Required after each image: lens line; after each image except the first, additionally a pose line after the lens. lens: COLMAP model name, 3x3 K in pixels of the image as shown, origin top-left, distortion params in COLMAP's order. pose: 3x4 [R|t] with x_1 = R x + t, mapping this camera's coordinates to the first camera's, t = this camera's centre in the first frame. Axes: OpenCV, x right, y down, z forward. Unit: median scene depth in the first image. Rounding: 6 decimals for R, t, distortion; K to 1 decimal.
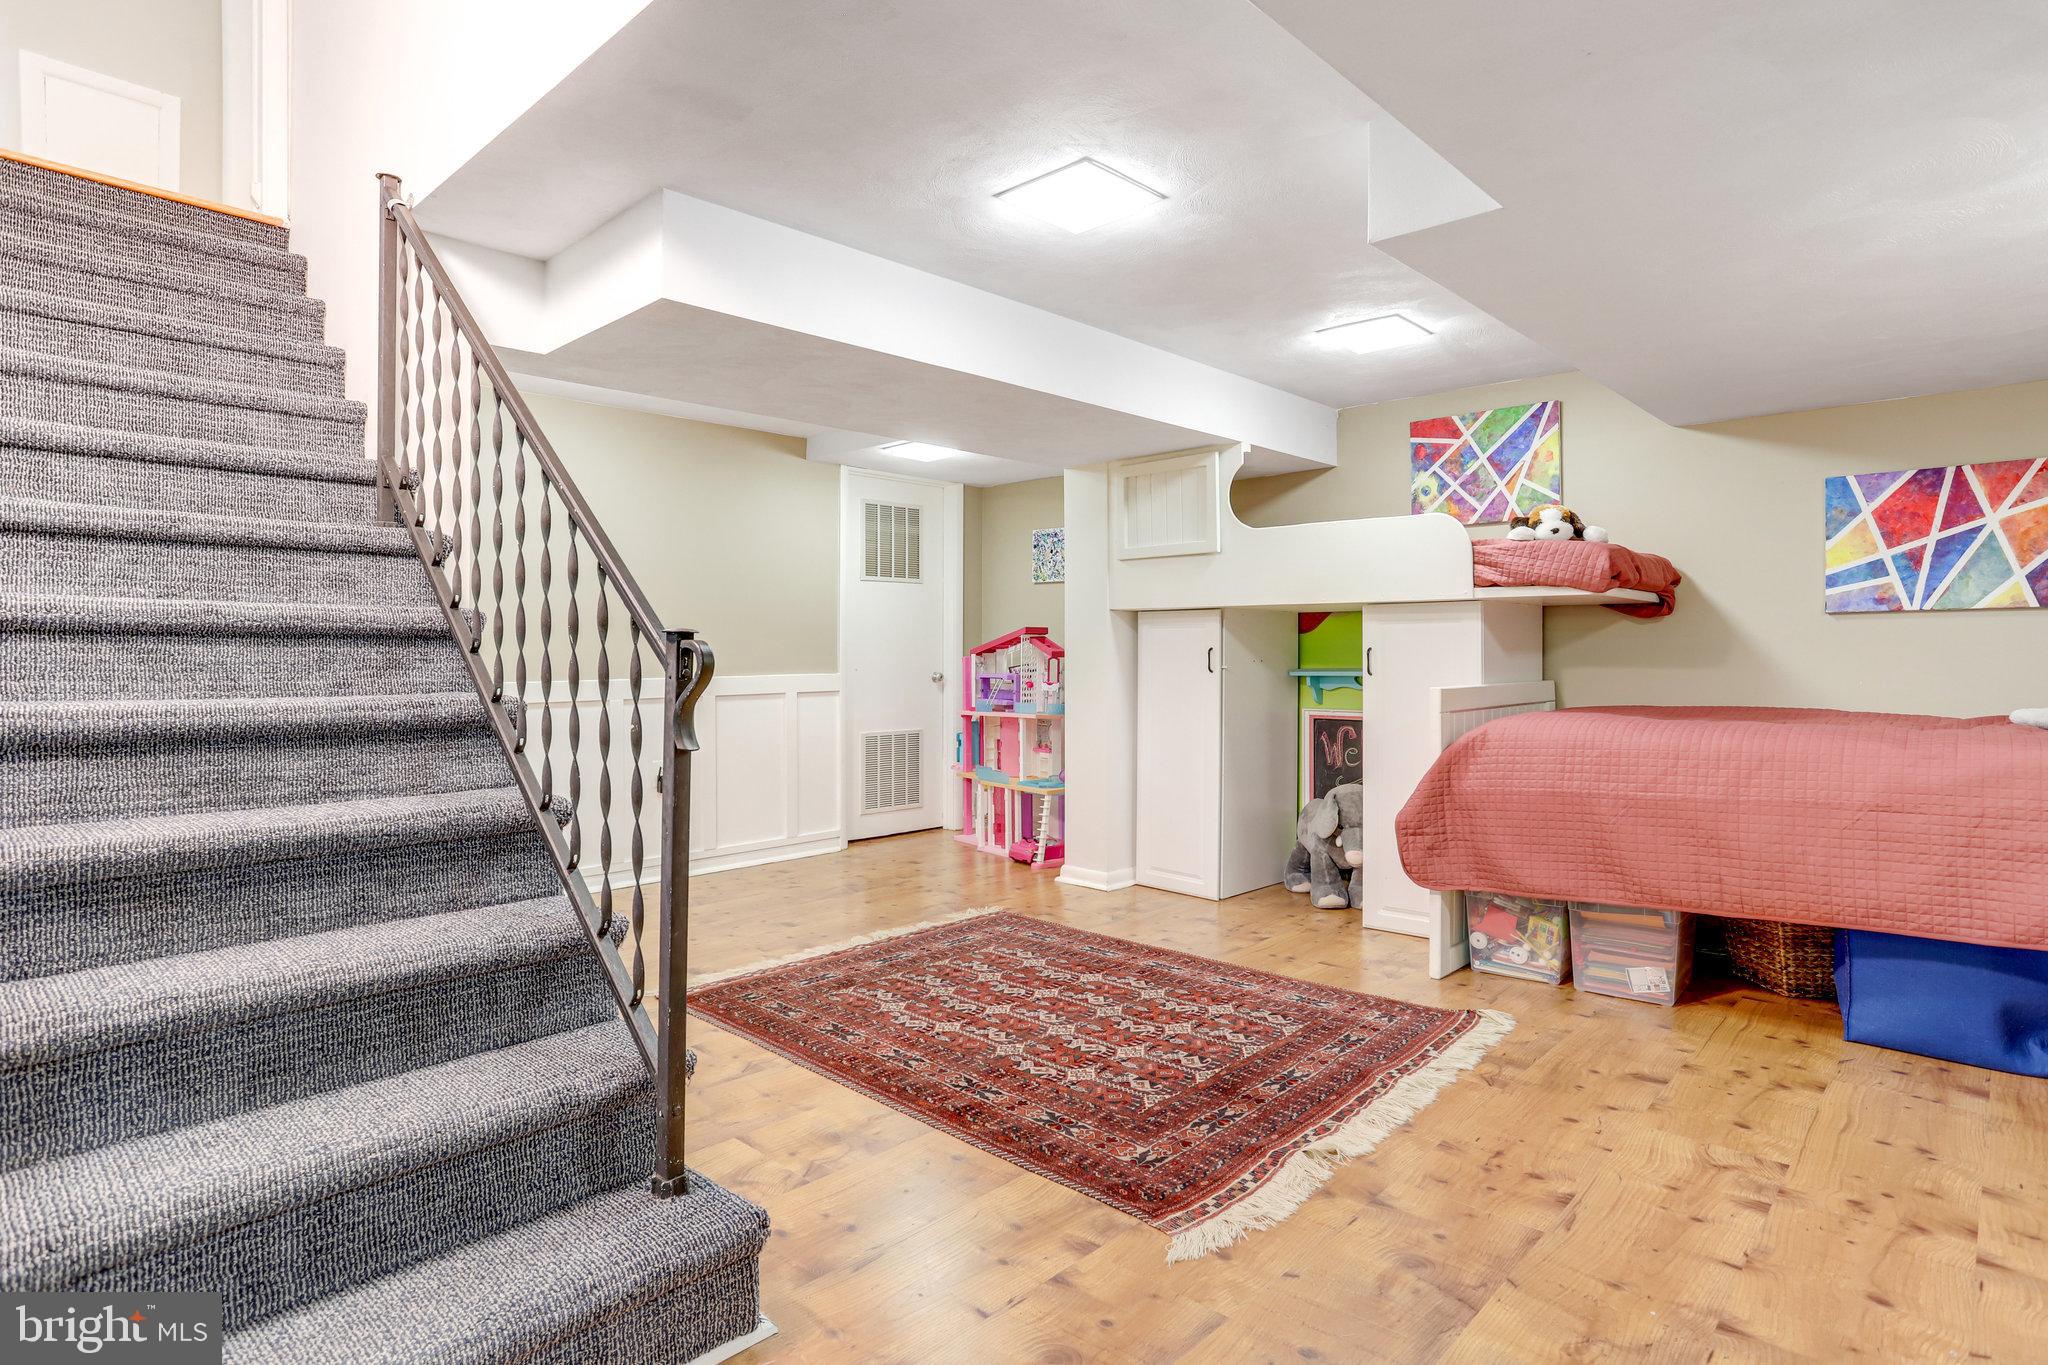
lens RADIAL K [[1084.7, 0, 1039.4], [0, 1084.7, 665.9], [0, 0, 1]] dist [-0.027824, 0.004552]
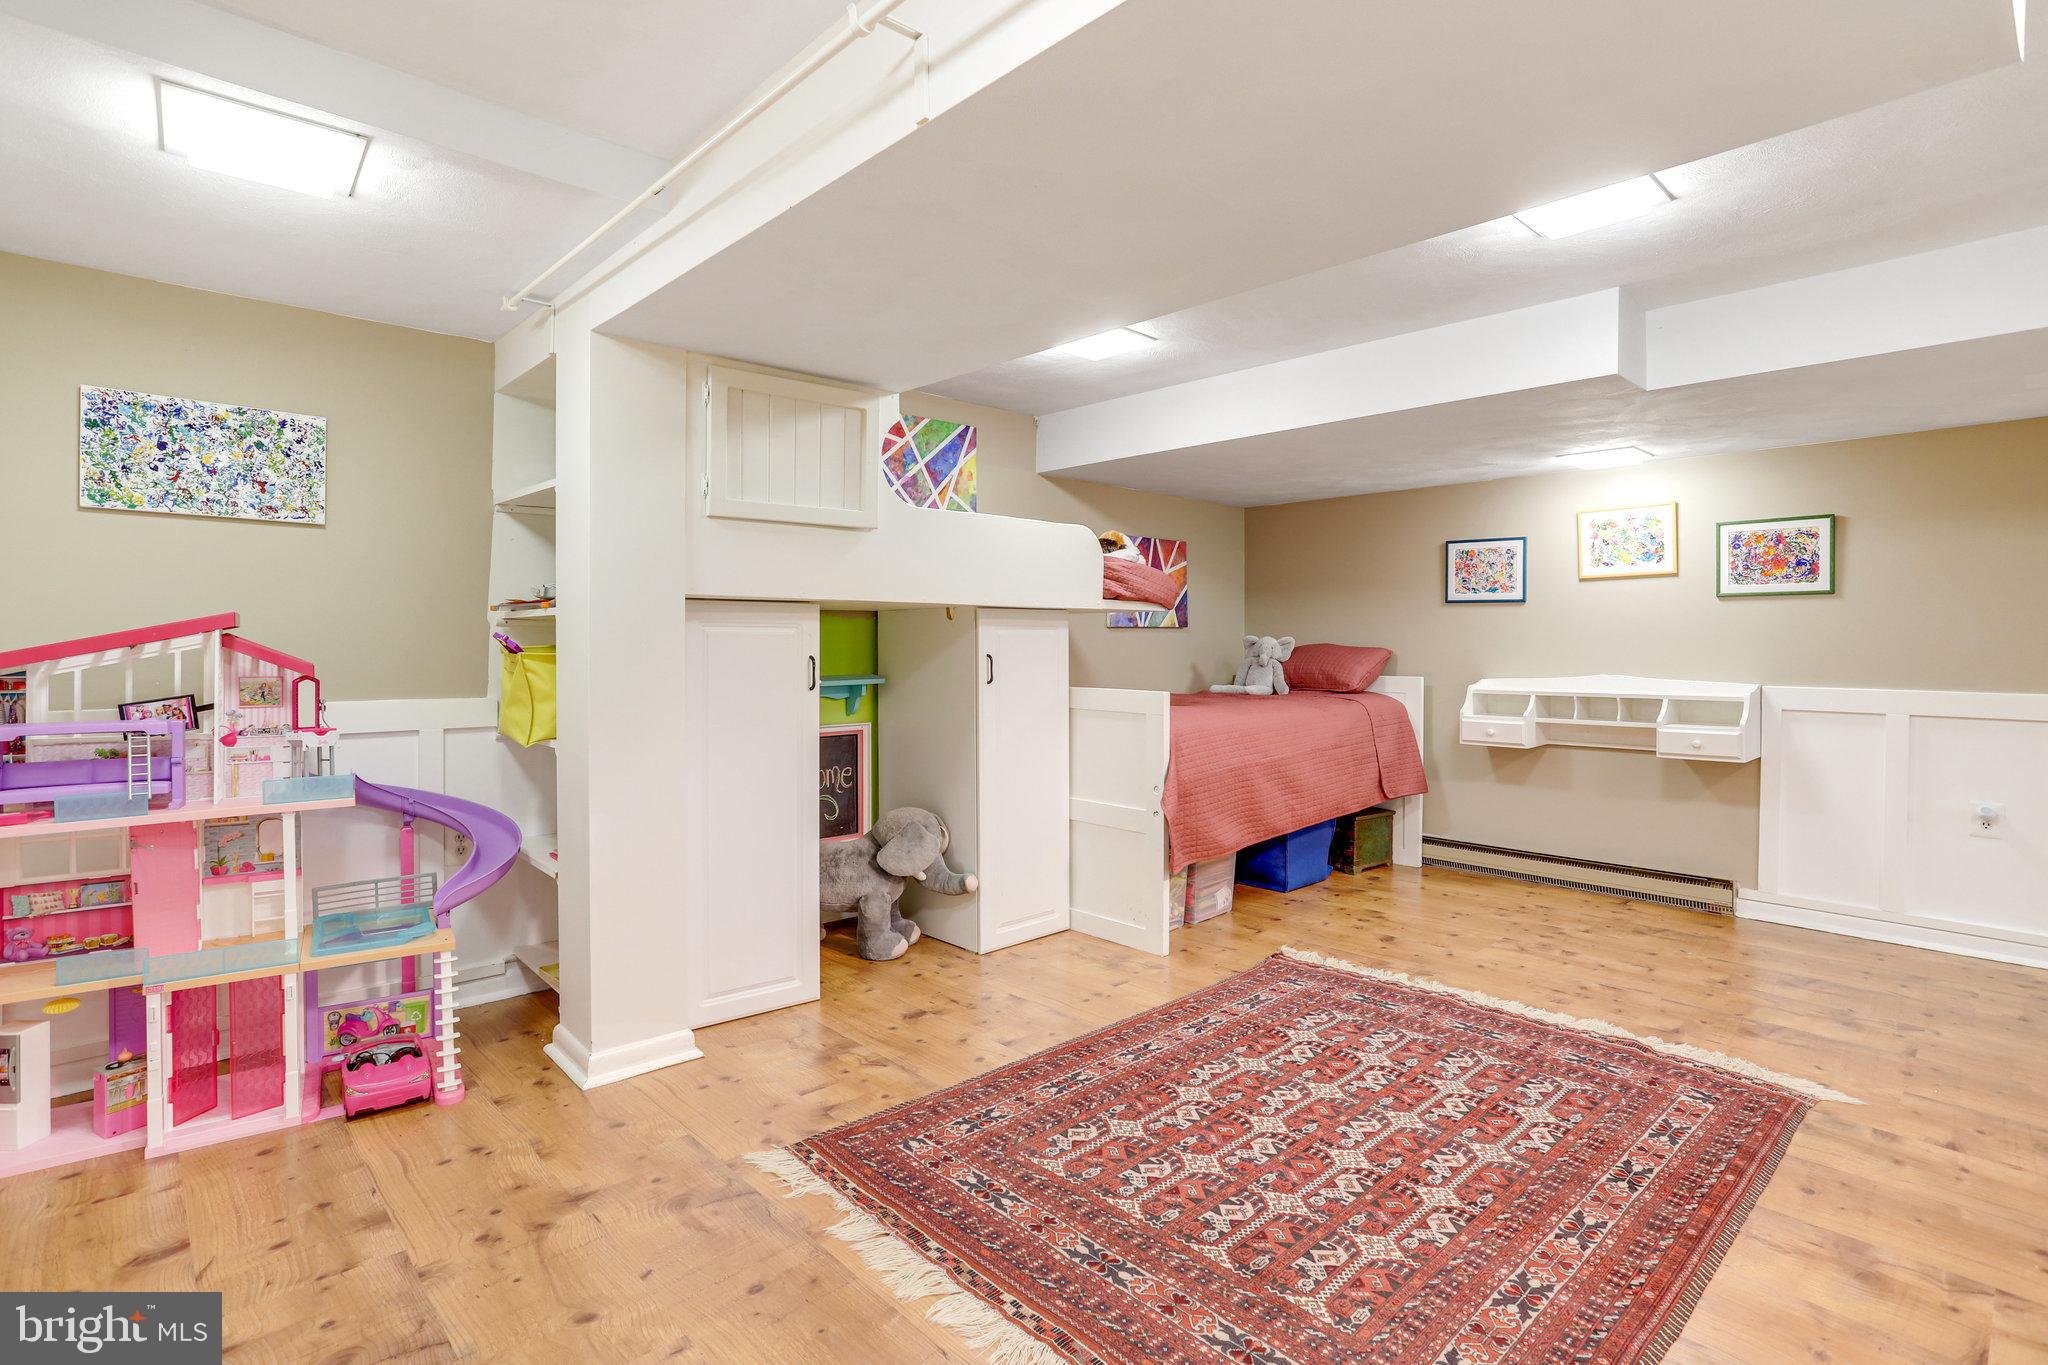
lens RADIAL K [[995.4, 0, 1023.3], [0, 995.4, 671.3], [0, 0, 1]] dist [-0.047507, 0.024101]
pose [[0.071430, -0.028204, 0.997047, -0.667296], [0.013857, 0.999532, 0.027282, -0.030774], [-0.997349, 0.011867, 0.071787, 1.105108]]
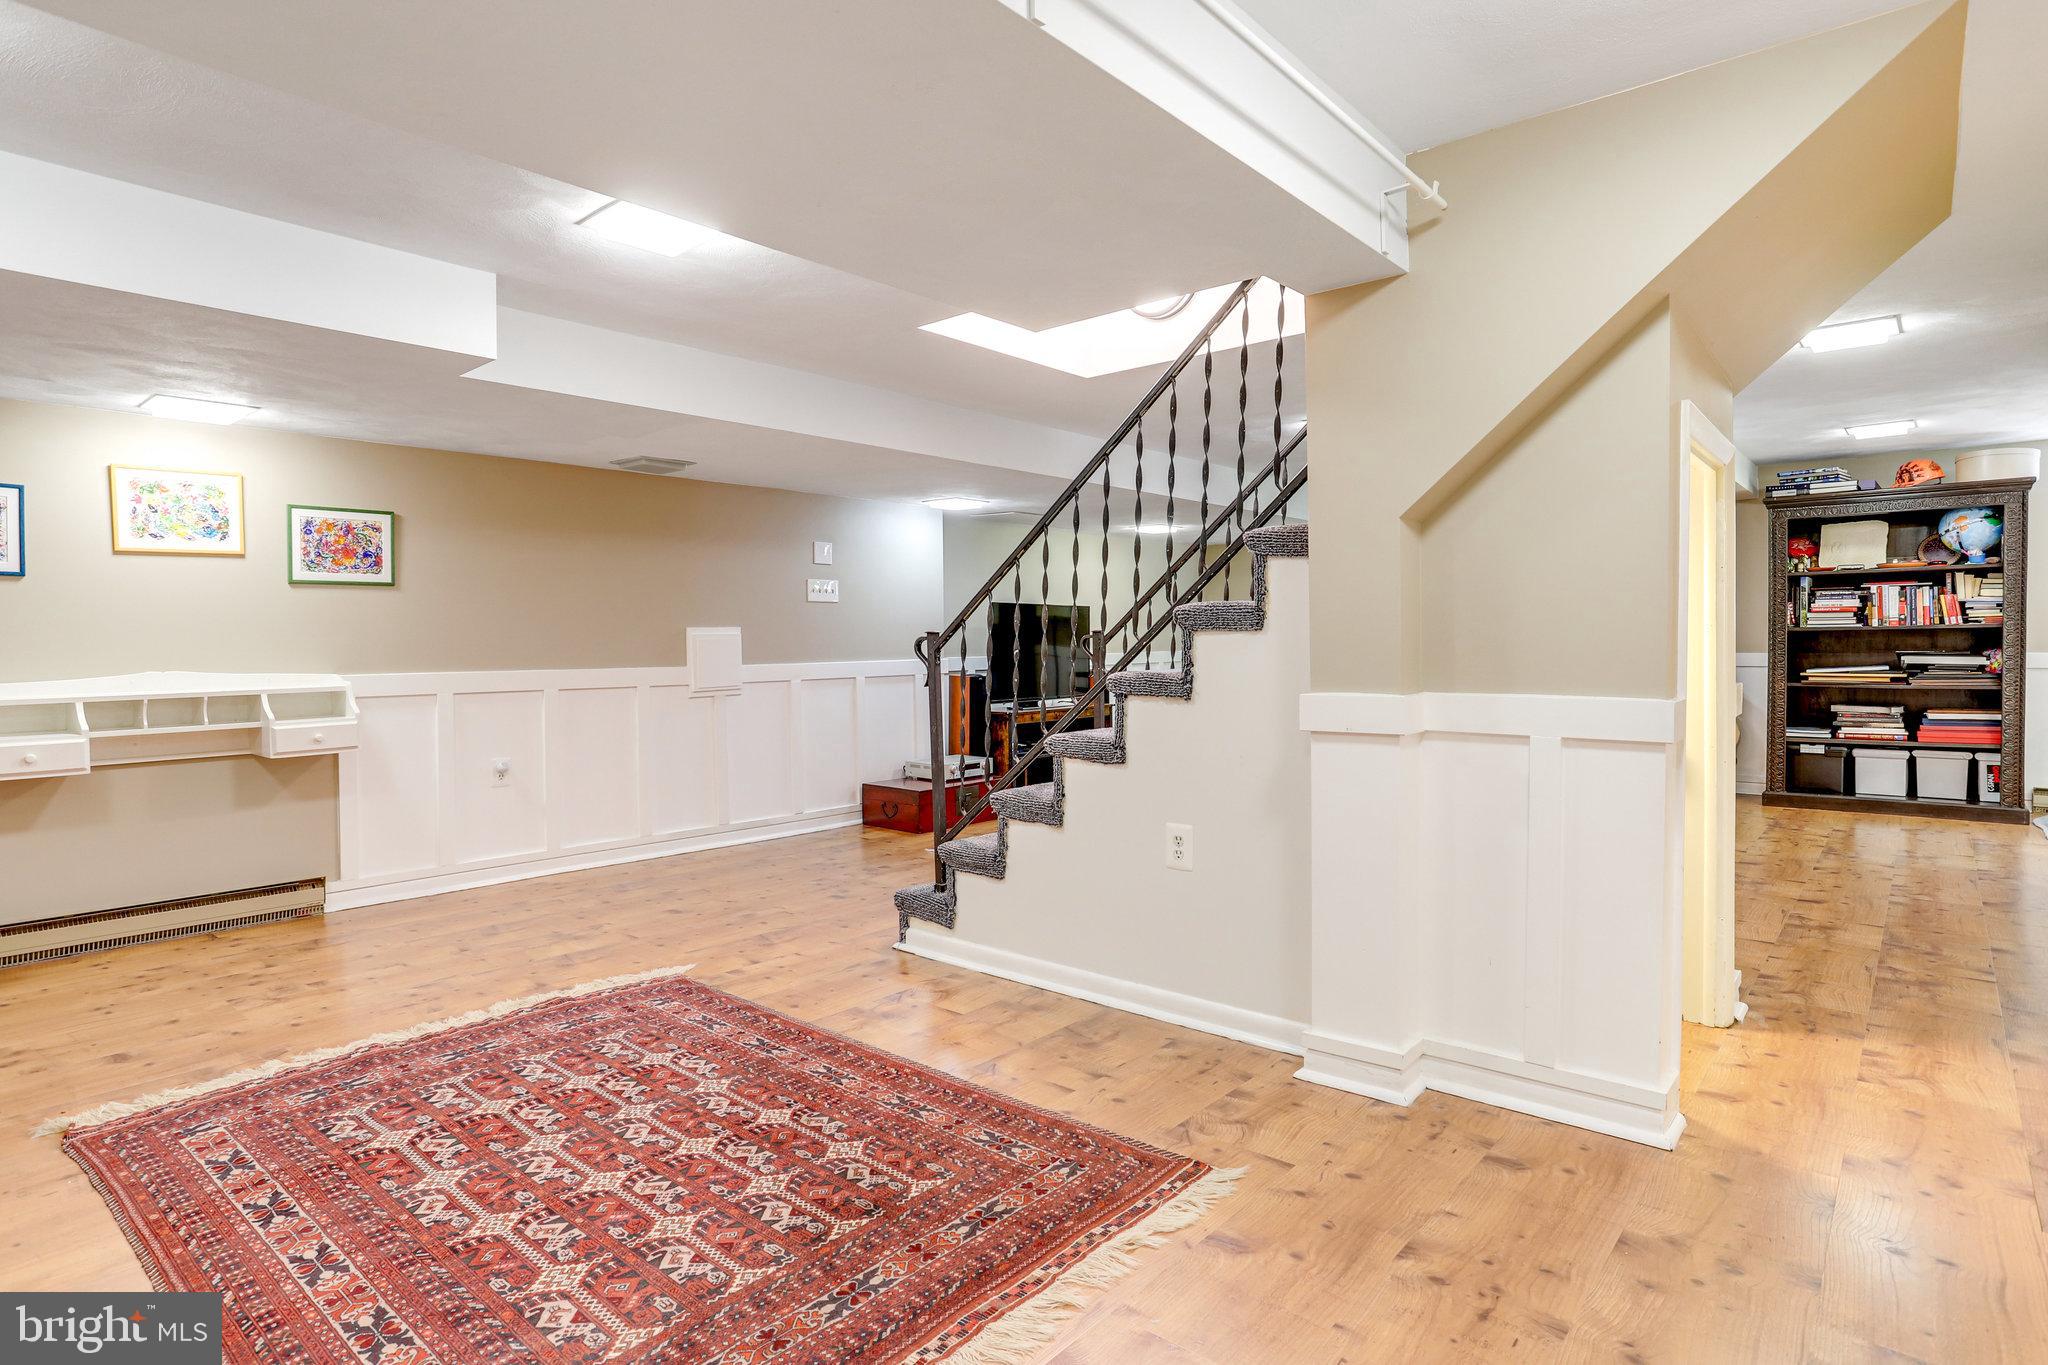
lens RADIAL K [[1084.7, 0, 1022.6], [0, 1084.7, 690.0], [0, 0, 1]] dist [-0.027824, 0.004552]
pose [[-0.999182, 0.010530, -0.039051, -0.216100], [0.008117, 0.998078, 0.061441, -0.023455], [0.039623, 0.061074, -0.997347, 1.607679]]
